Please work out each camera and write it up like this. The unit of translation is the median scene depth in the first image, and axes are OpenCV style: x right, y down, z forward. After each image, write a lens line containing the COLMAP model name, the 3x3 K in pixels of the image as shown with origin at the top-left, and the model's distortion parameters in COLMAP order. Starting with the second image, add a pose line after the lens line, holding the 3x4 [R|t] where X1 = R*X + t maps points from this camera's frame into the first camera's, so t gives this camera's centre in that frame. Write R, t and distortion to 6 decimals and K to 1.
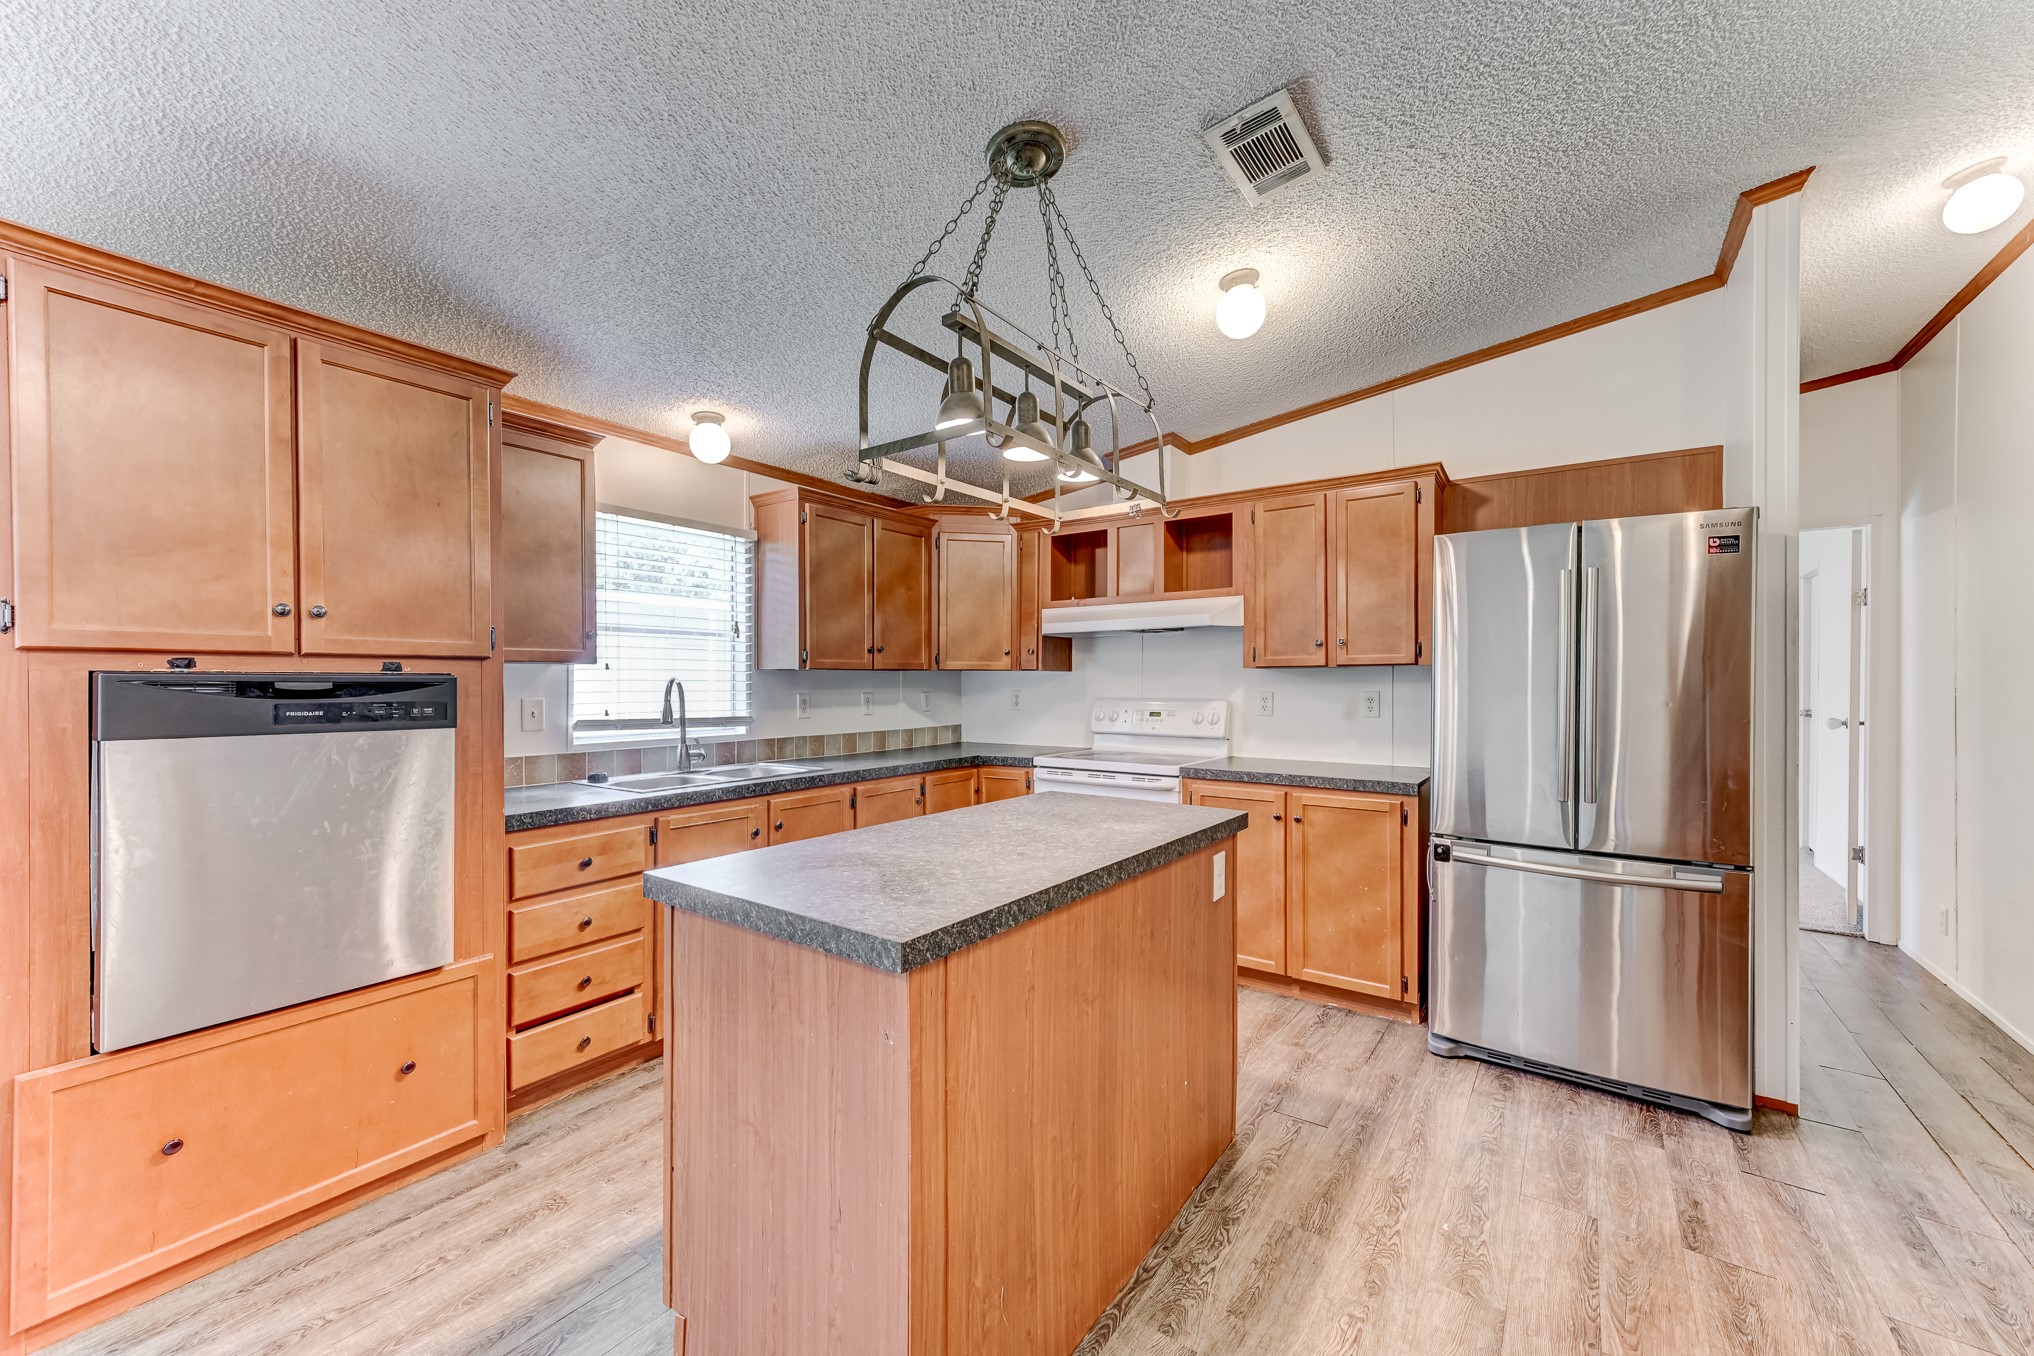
lens RADIAL K [[790.7, 0, 1020.1], [0, 790.7, 683.5], [0, 0, 1]] dist [0.008577, 0.000504]
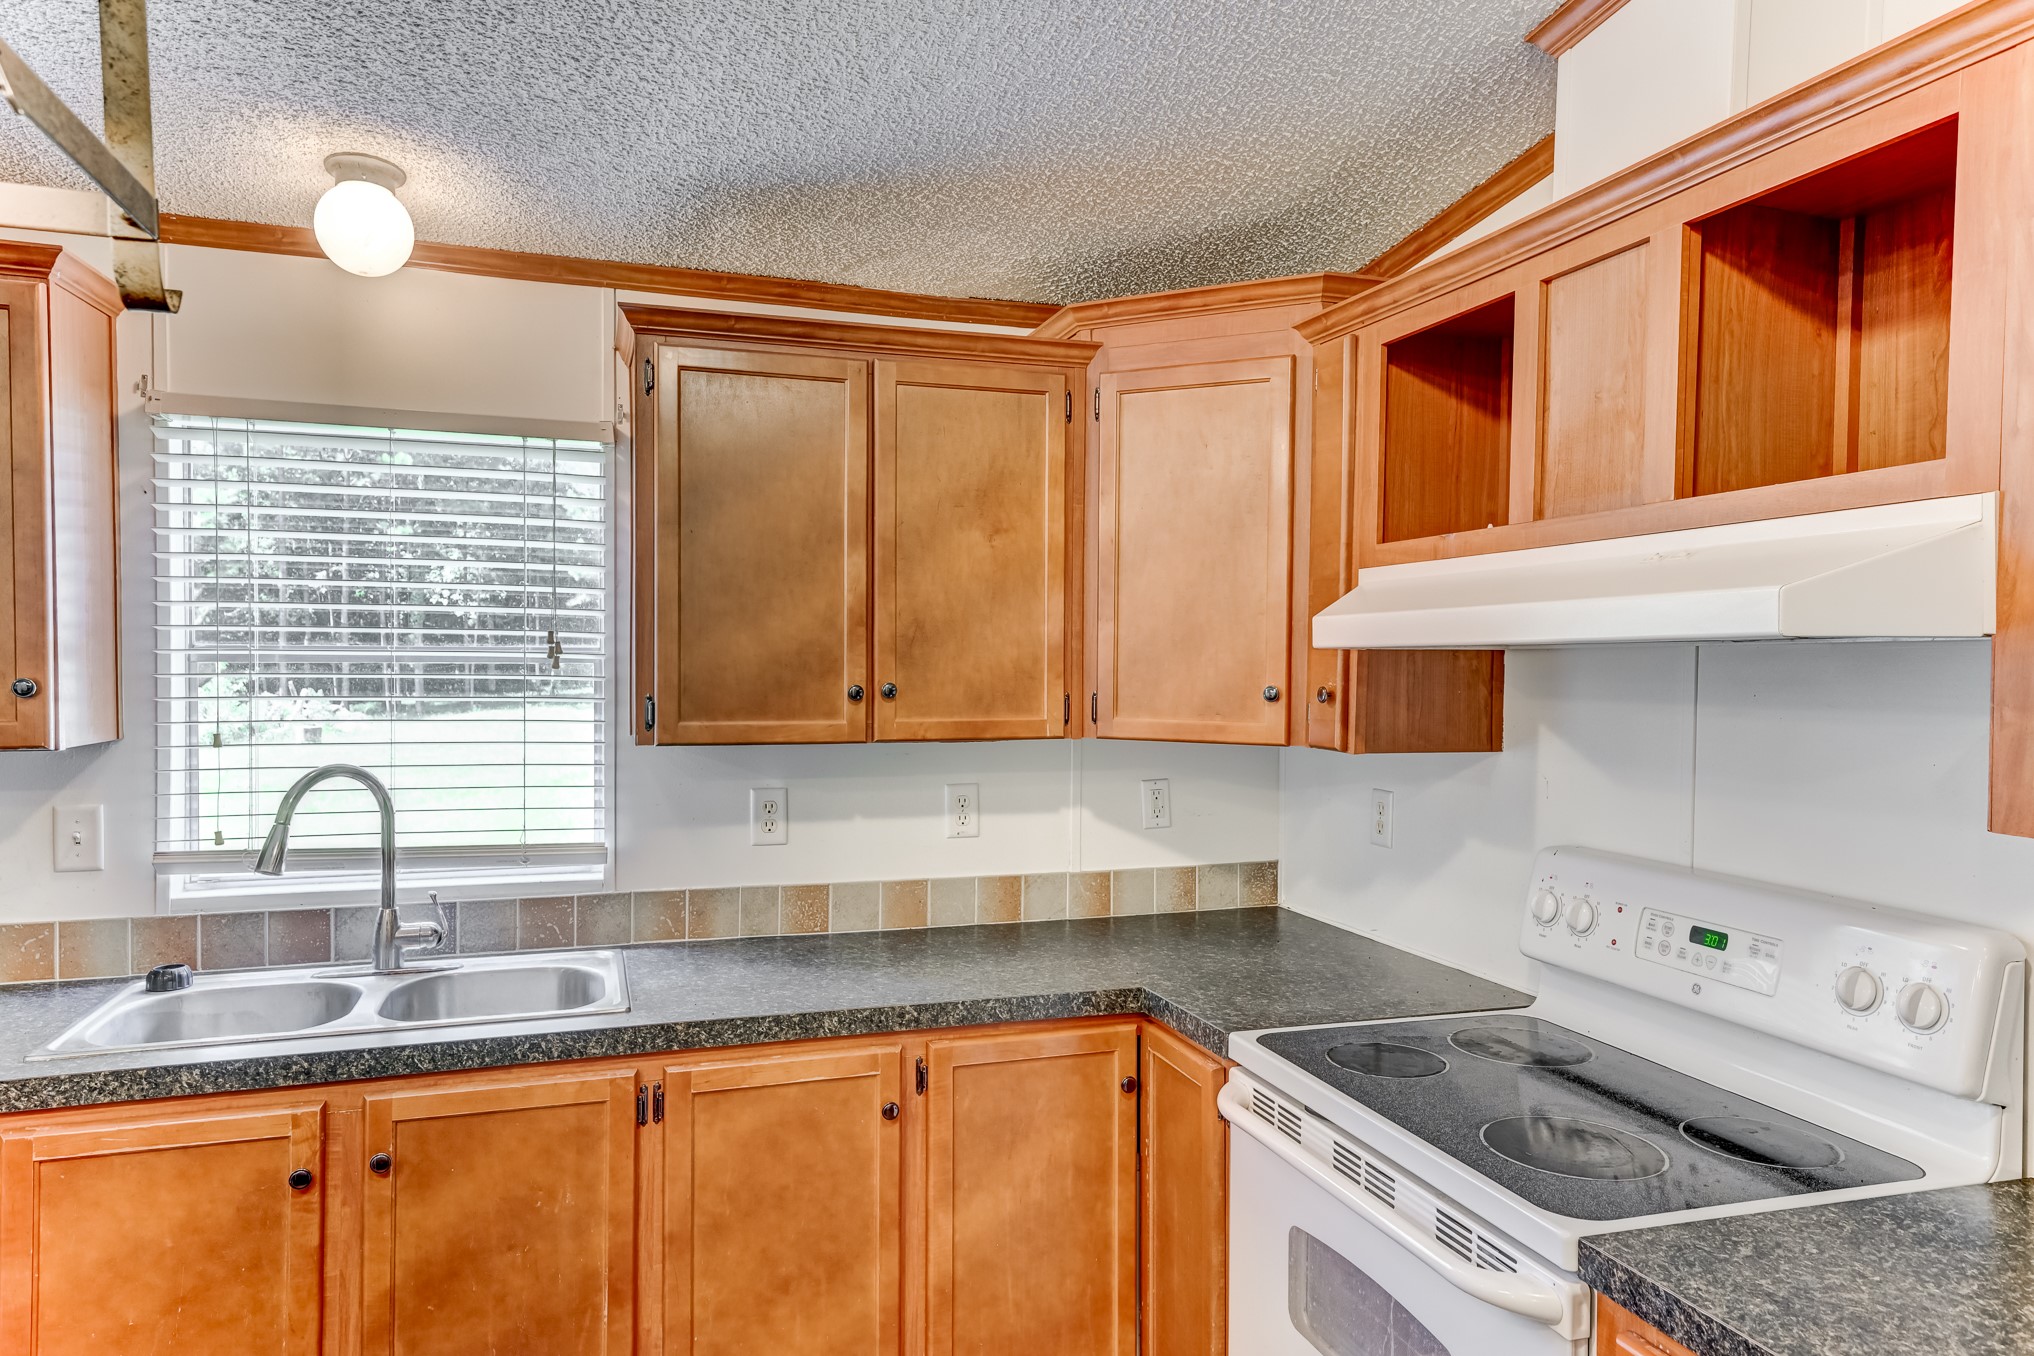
lens RADIAL K [[1309.9, 0, 1018.1], [0, 1309.9, 687.7], [0, 0, 1]] dist [0.028874, 0.000484]
pose [[0.798908, 0.021023, -0.601085, 0.402057], [-0.010322, 0.999721, 0.021246, -0.088560], [0.601364, -0.010769, 0.798902, 0.772845]]
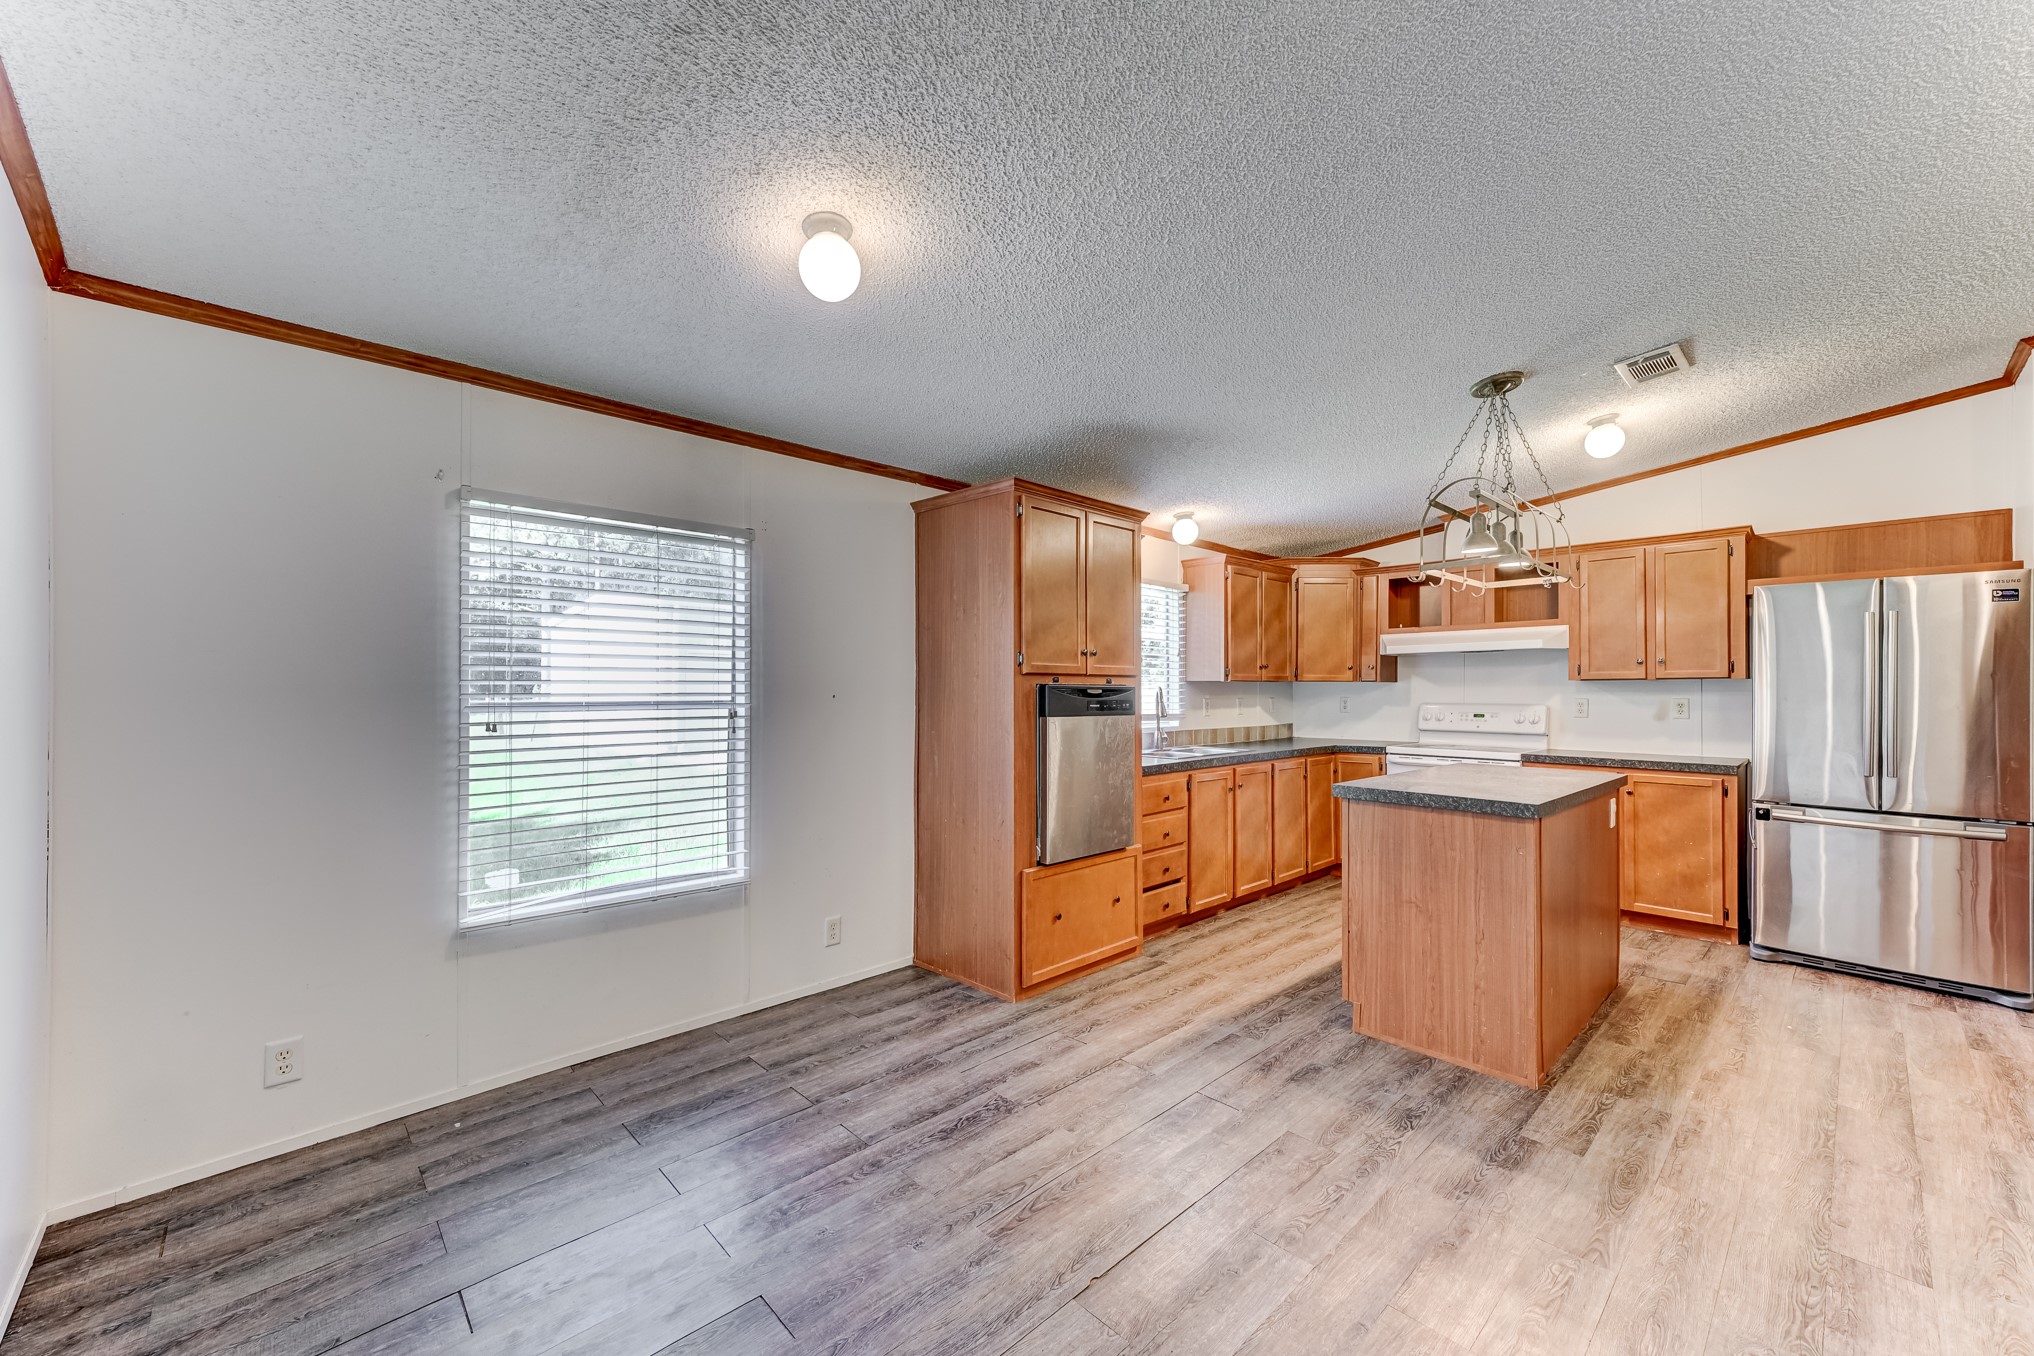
lens RADIAL K [[790.7, 0, 1020.1], [0, 790.7, 683.5], [0, 0, 1]] dist [0.008577, 0.000504]
pose [[0.981274, 0.001388, -0.192611, -0.498069], [-0.003317, 0.999948, -0.009694, 0.002280], [0.192588, 0.010151, 0.981227, -0.652619]]
